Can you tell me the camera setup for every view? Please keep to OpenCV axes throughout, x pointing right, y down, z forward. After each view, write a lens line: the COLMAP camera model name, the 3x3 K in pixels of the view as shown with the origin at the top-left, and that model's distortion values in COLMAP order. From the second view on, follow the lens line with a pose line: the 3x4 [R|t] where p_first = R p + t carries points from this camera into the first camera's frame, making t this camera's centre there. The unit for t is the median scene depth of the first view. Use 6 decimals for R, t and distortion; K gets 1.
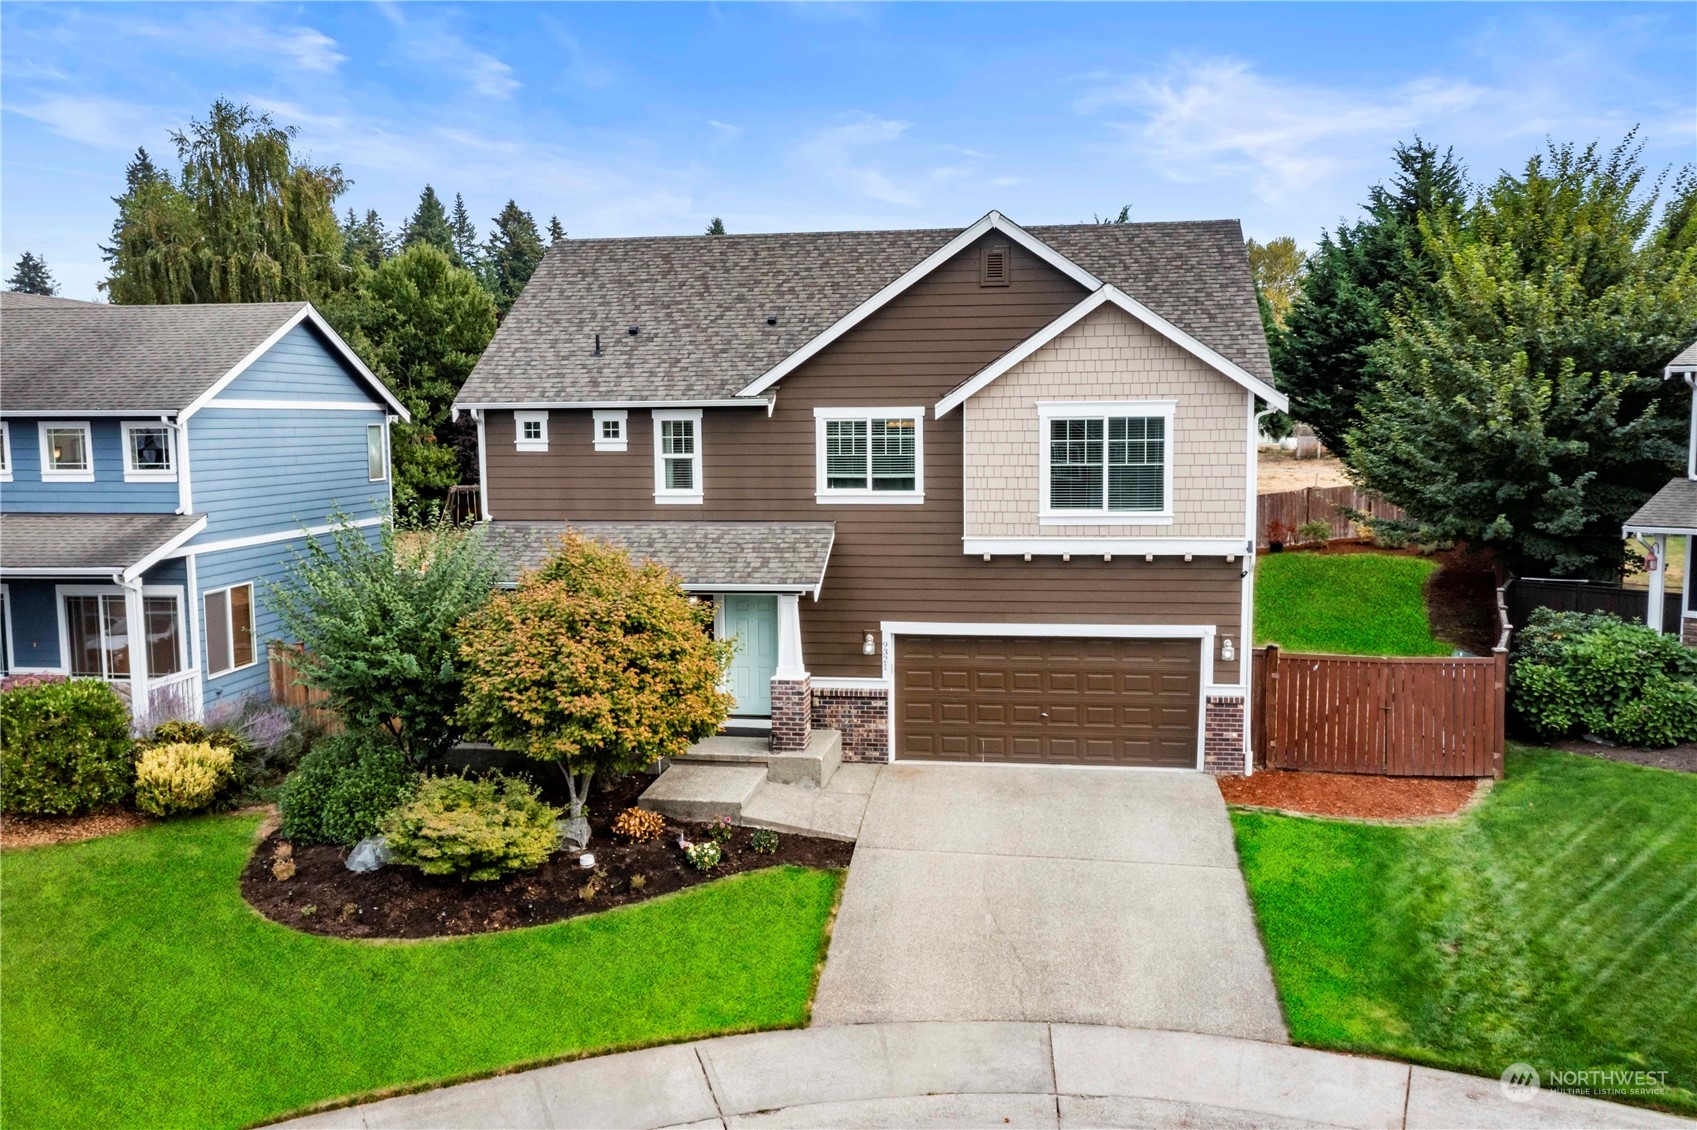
lens RADIAL K [[1359.2, 0, 853.4], [0, 1359.2, 558.2], [0, 0, 1]] dist [0.009859, 0.000993]
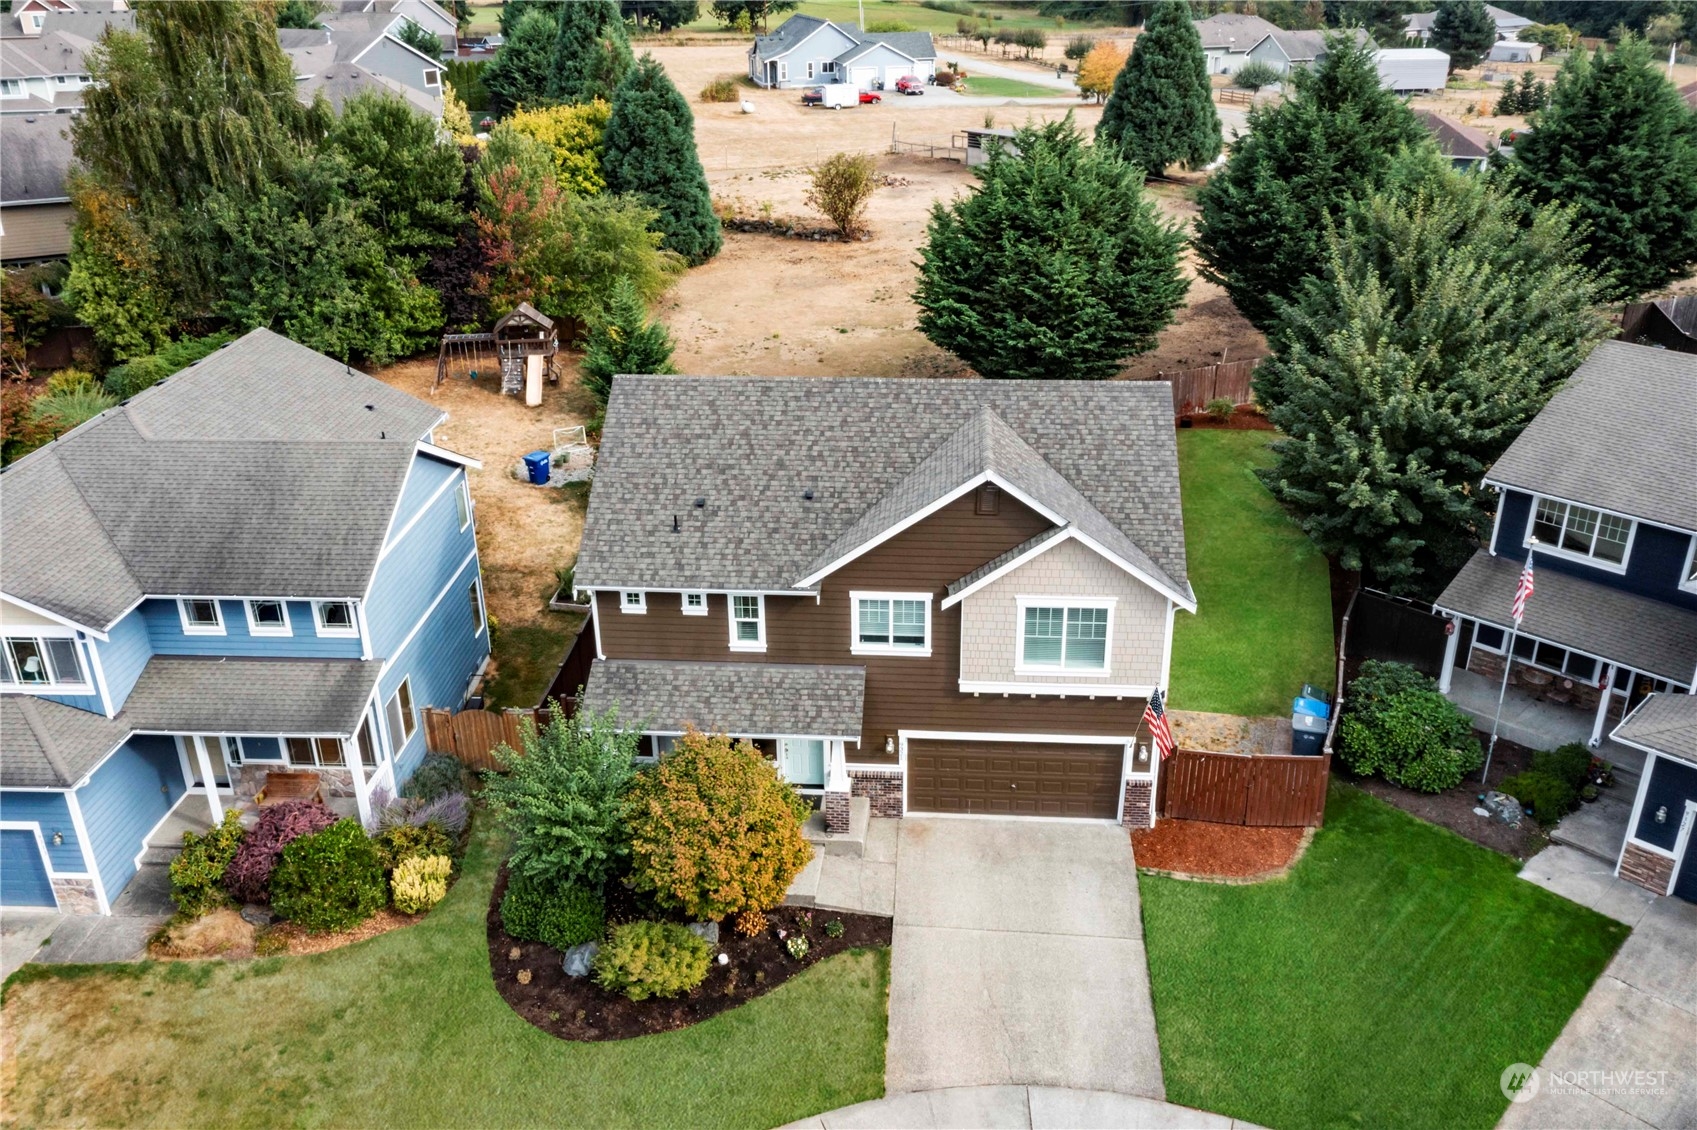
lens RADIAL K [[1359.2, 0, 852.3], [0, 1359.2, 558.5], [0, 0, 1]] dist [0.009859, 0.000993]
pose [[0.997534, -0.030642, 0.063137, -0.111115], [0.008958, 0.947885, 0.318487, -0.572982], [-0.069606, -0.317137, 0.945822, -0.259620]]
